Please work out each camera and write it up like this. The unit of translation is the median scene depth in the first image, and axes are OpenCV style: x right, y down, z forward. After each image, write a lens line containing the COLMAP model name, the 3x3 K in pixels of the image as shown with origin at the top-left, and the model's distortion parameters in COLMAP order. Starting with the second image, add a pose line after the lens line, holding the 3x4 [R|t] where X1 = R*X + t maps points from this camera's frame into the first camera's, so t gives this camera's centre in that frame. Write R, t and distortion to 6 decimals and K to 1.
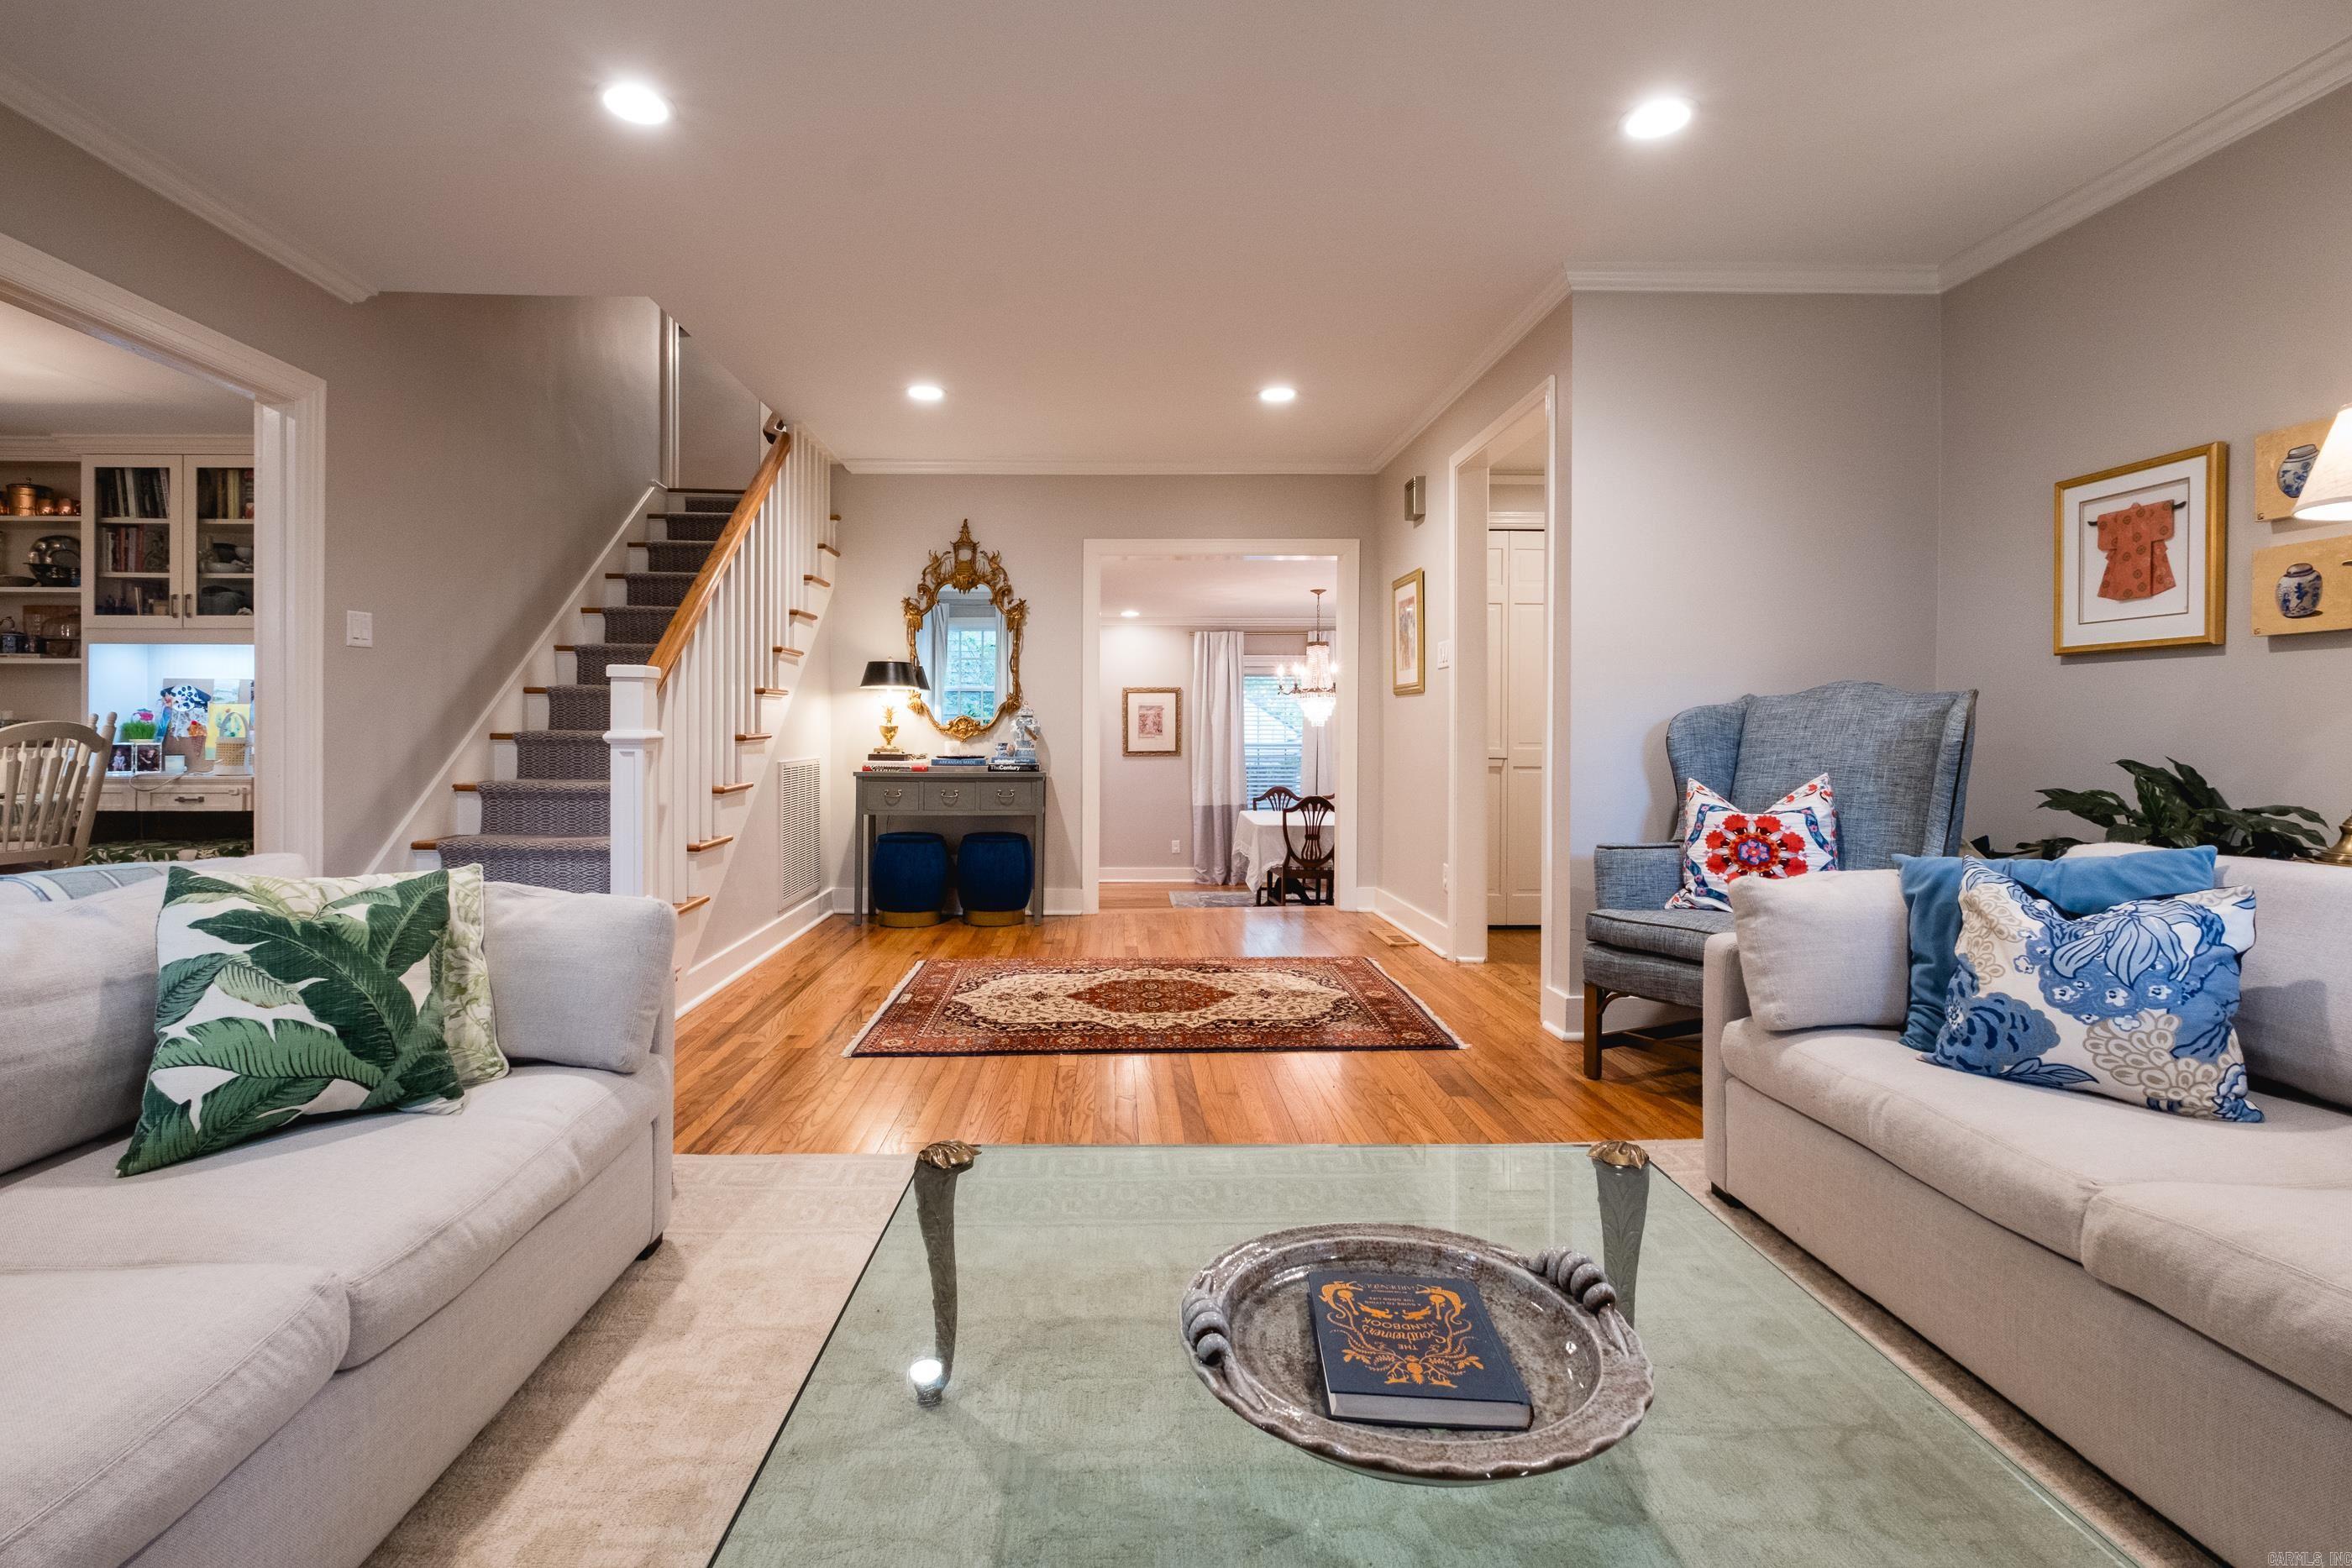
lens RADIAL K [[1033.4, 0, 1143.6], [0, 1033.4, 734.3], [0, 0, 1]] dist [0.001519, -0.000338]
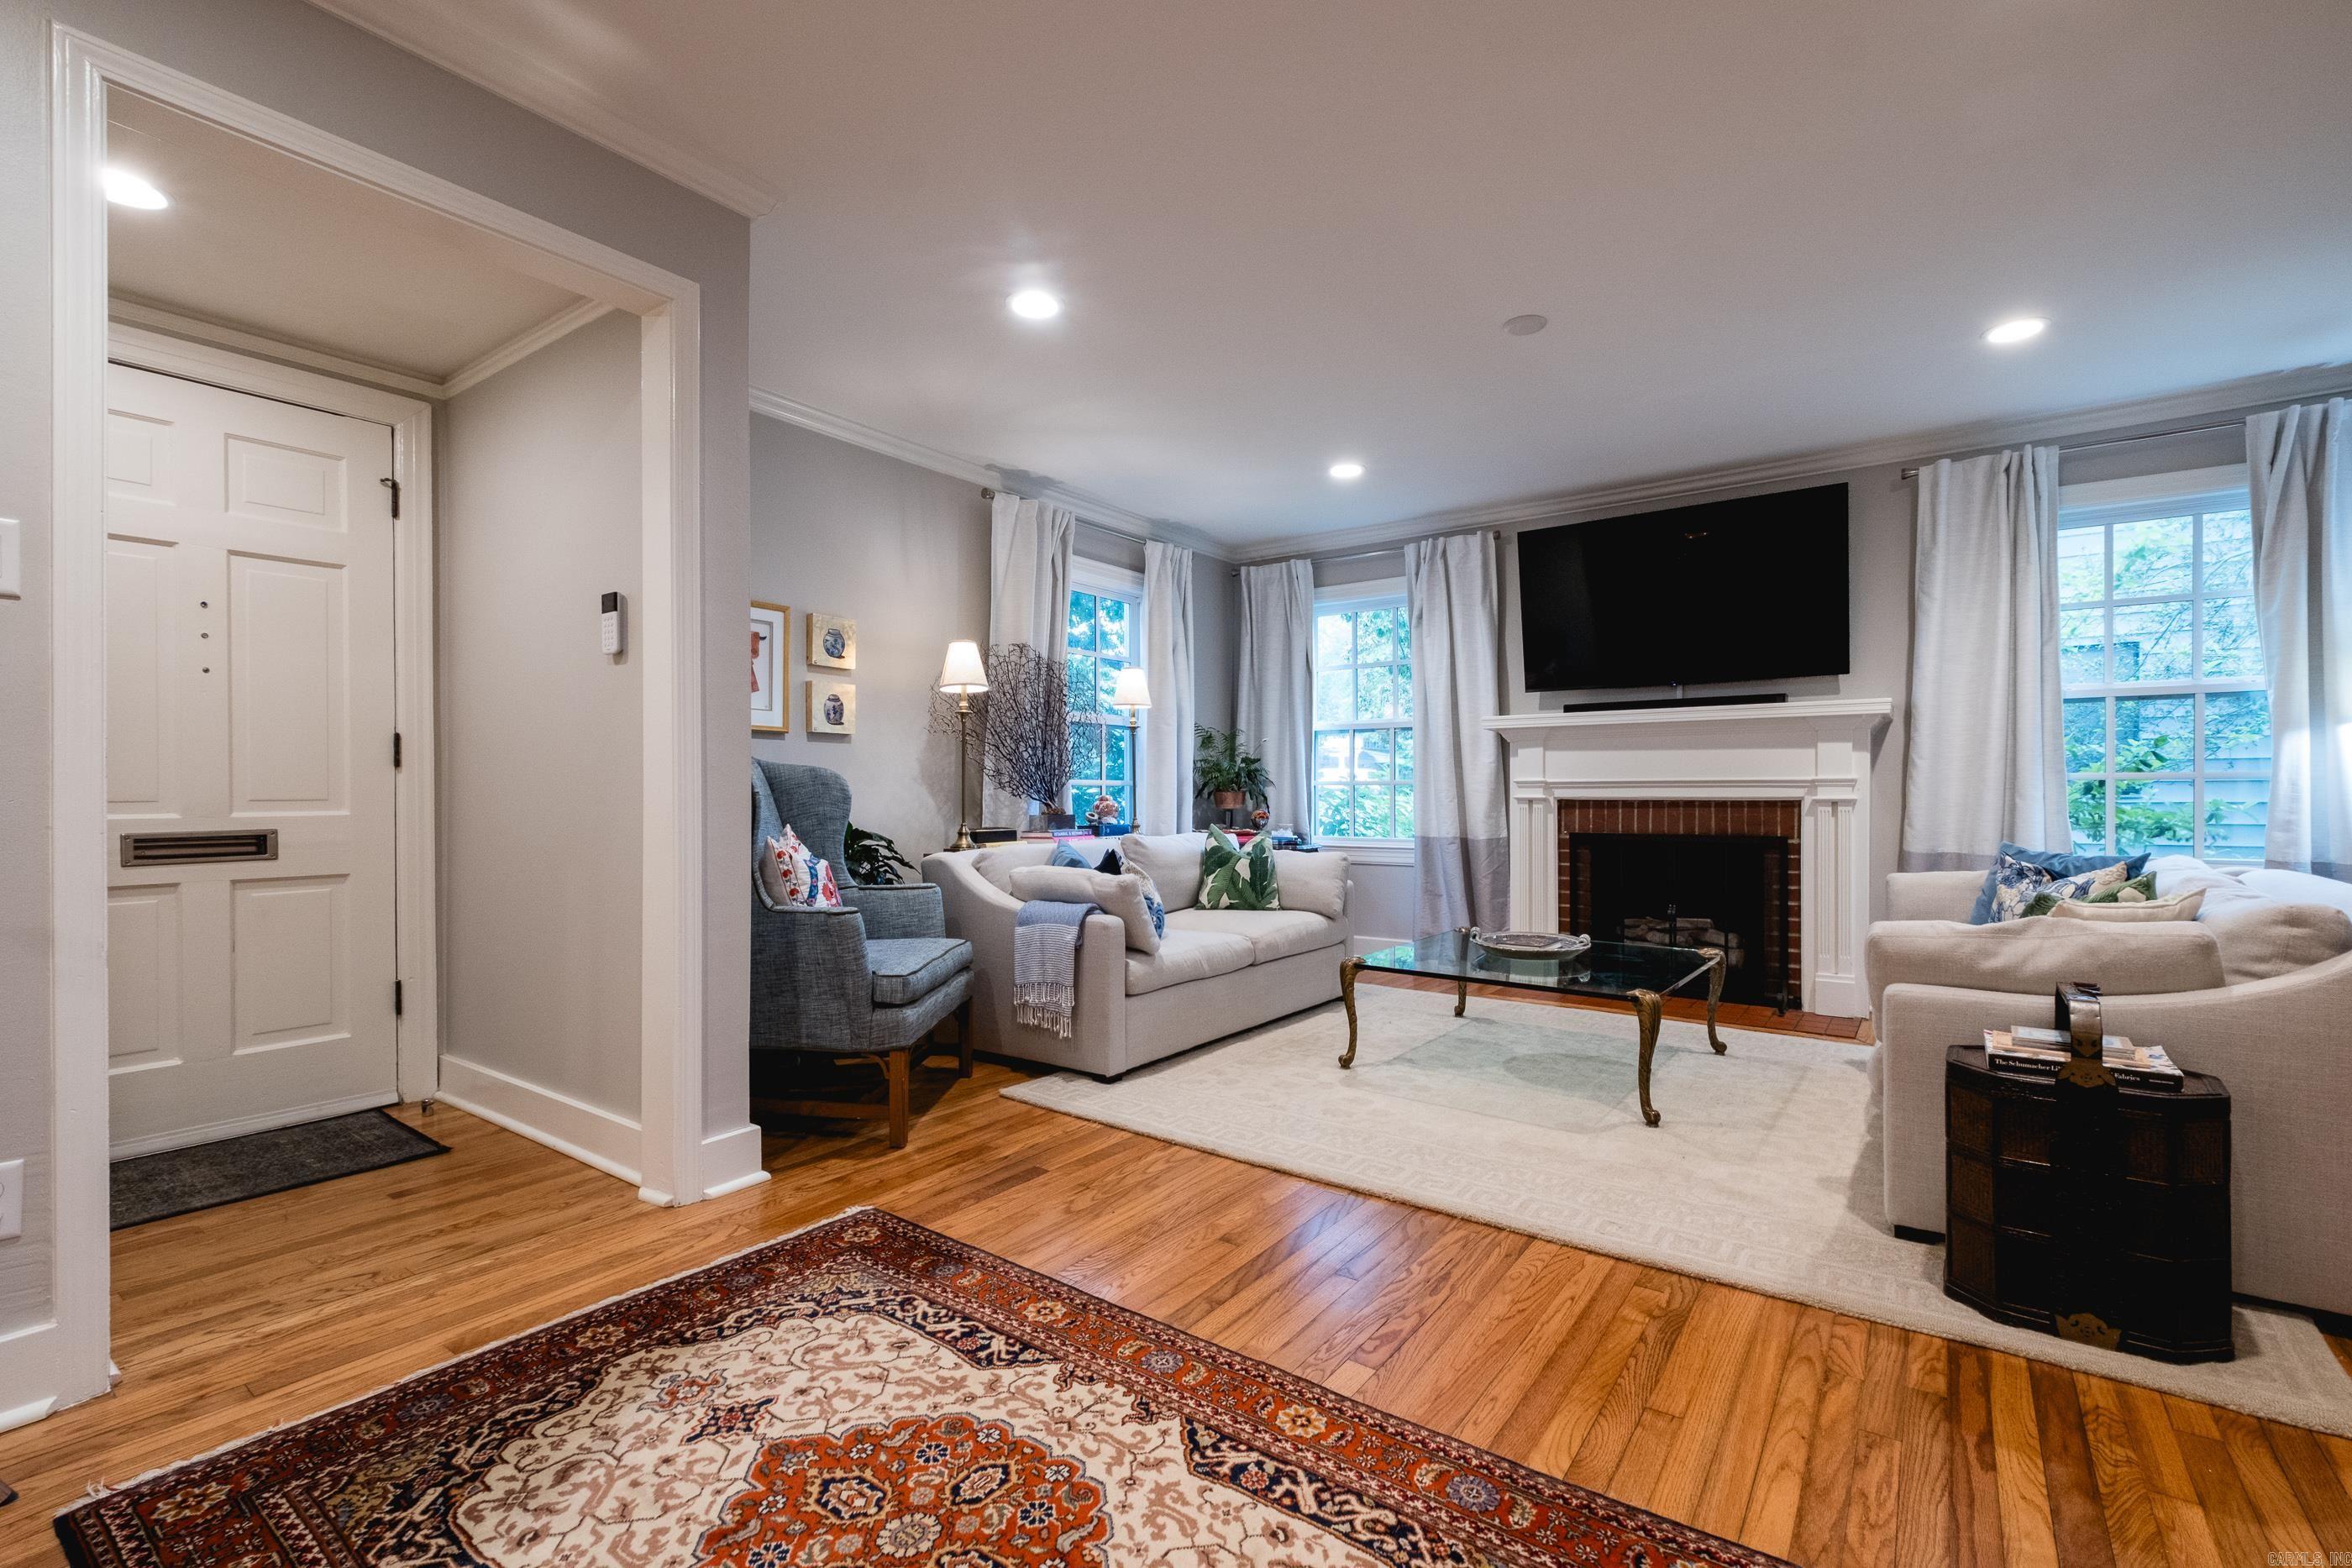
lens RADIAL K [[1031.0, 0, 1180.4], [0, 1031.0, 794.3], [0, 0, 1]] dist [-0.010730, -0.000332]
pose [[-0.794686, -0.002497, 0.607016, -0.199855], [0.000241, 0.999990, 0.004429, 0.000141], [-0.607021, 0.003666, -0.794677, 0.892645]]
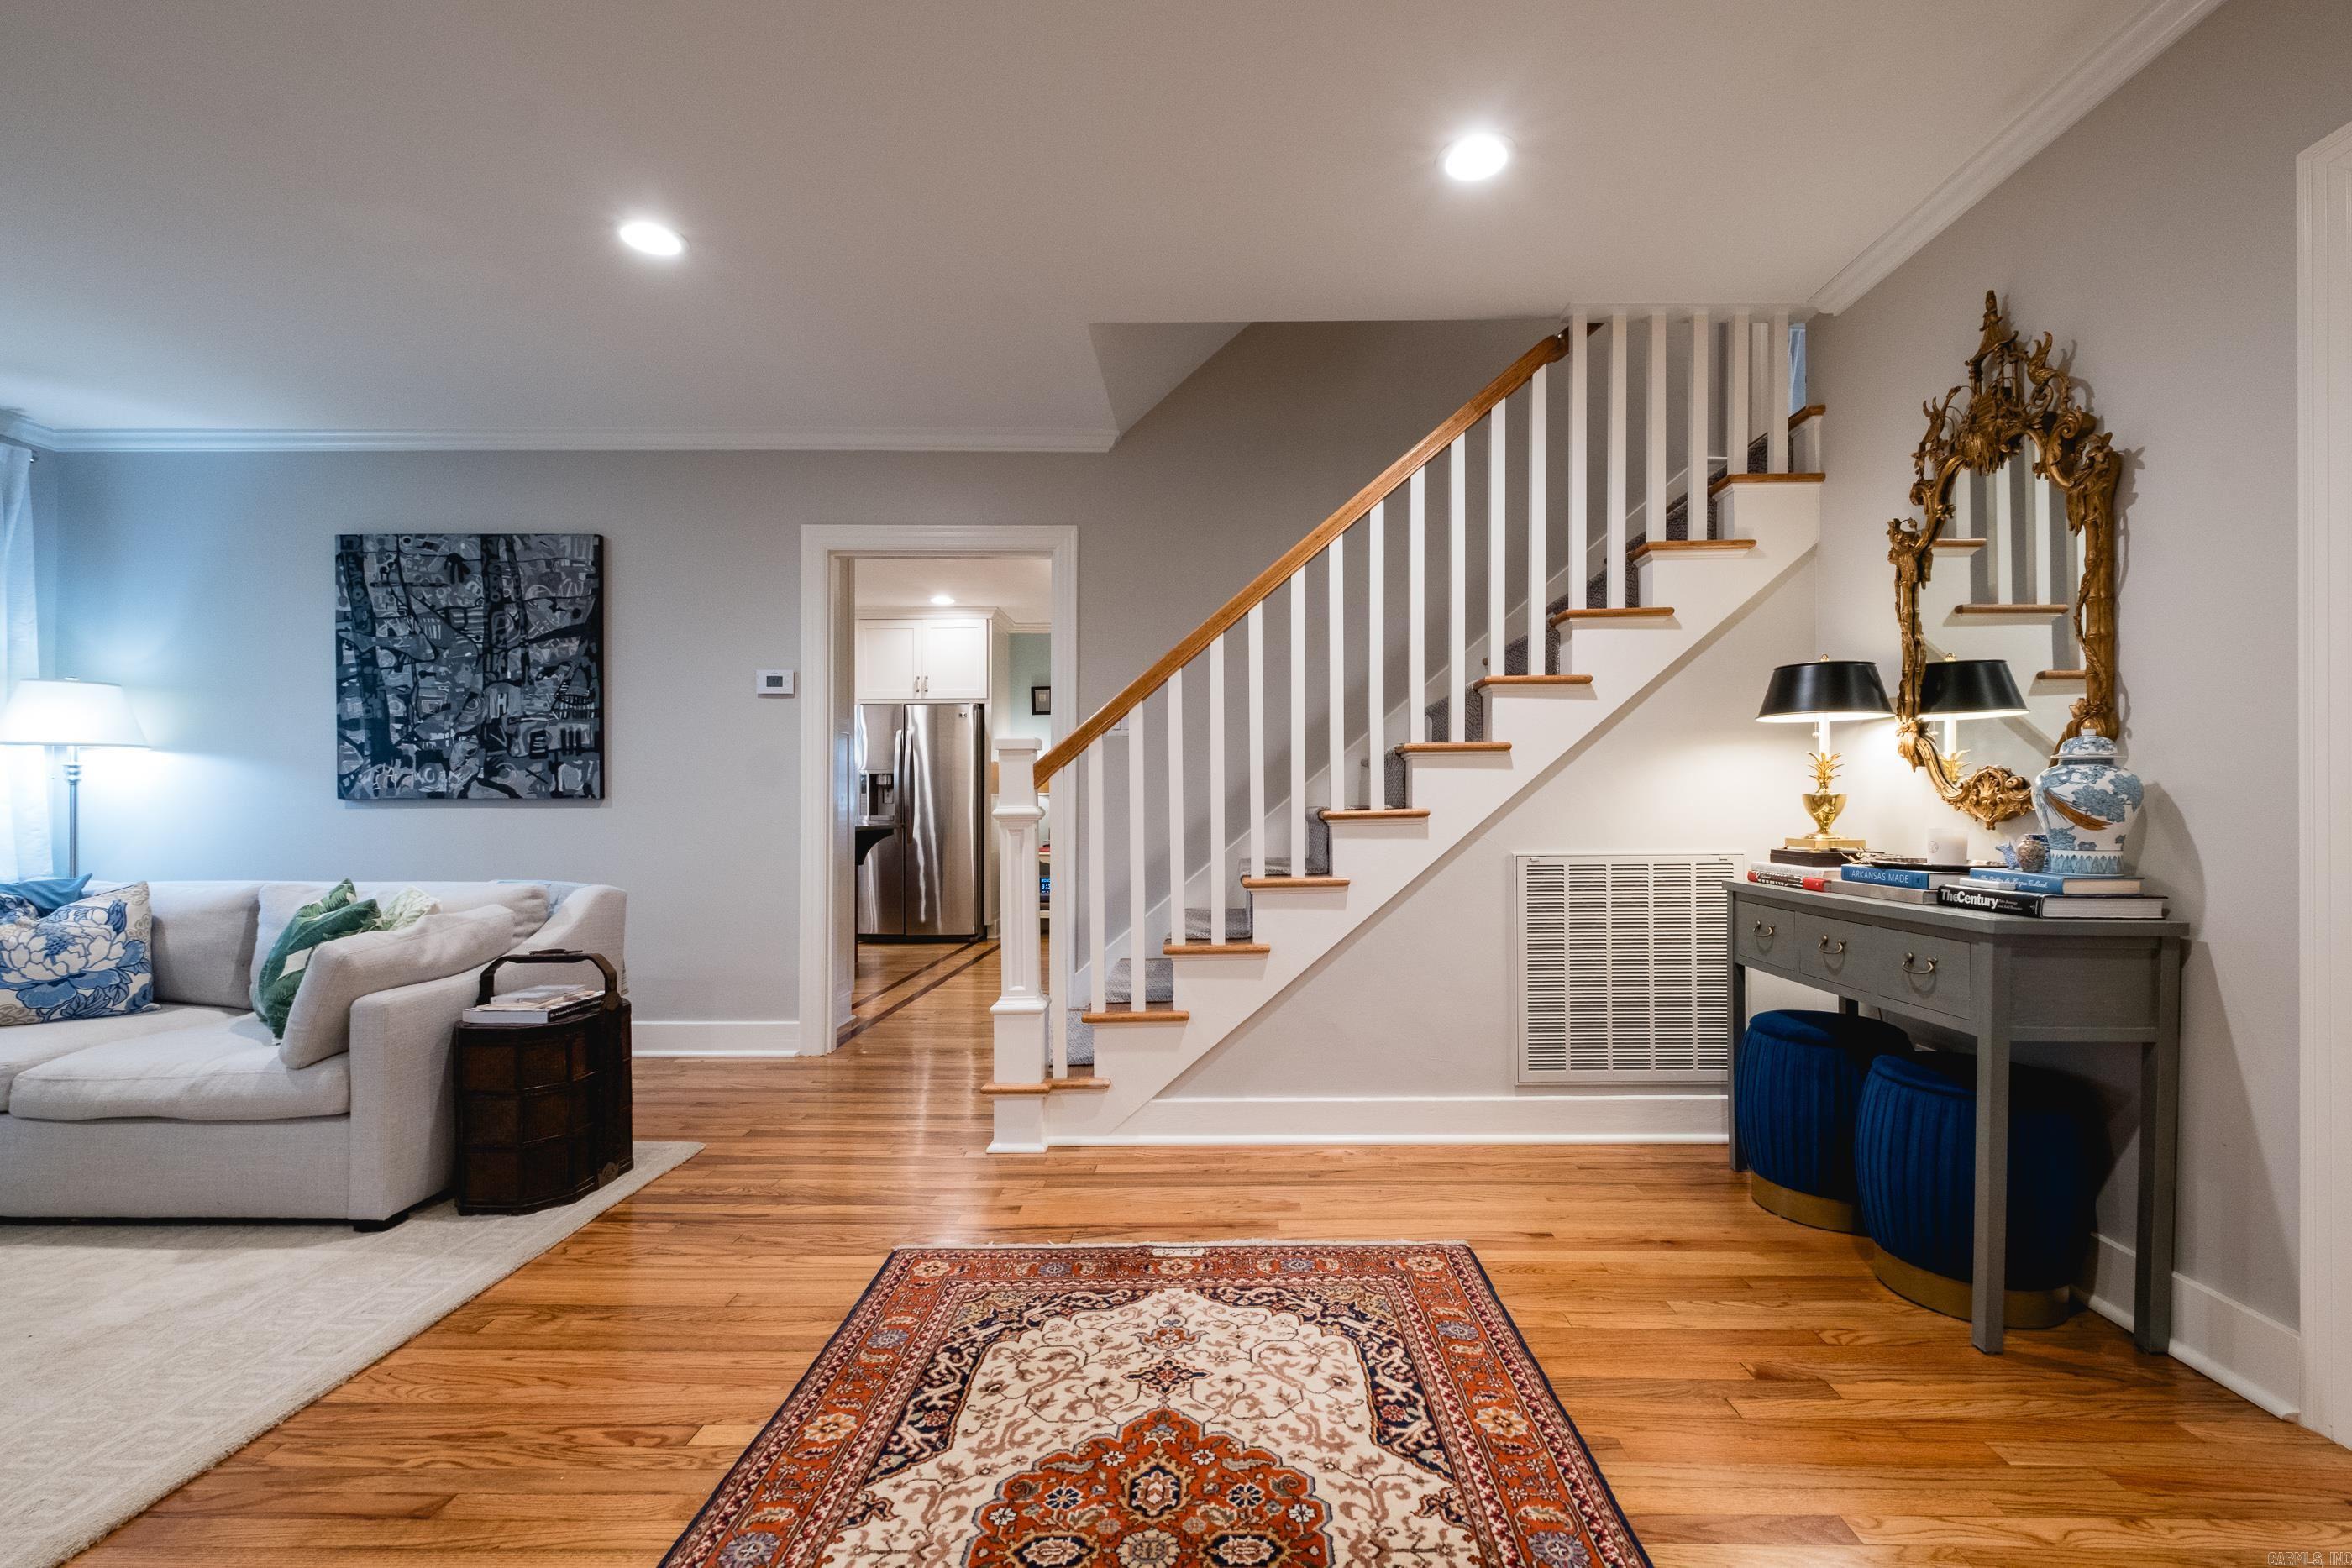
lens RADIAL K [[1019.6, 0, 1218.4], [0, 1019.6, 795.7], [0, 0, 1]] dist [0.004670, -0.000525]
pose [[-0.026415, -0.013202, -0.999564, 0.265139], [-0.000151, 0.999913, -0.013203, -0.000807], [0.999651, -0.000198, -0.026415, 0.756435]]
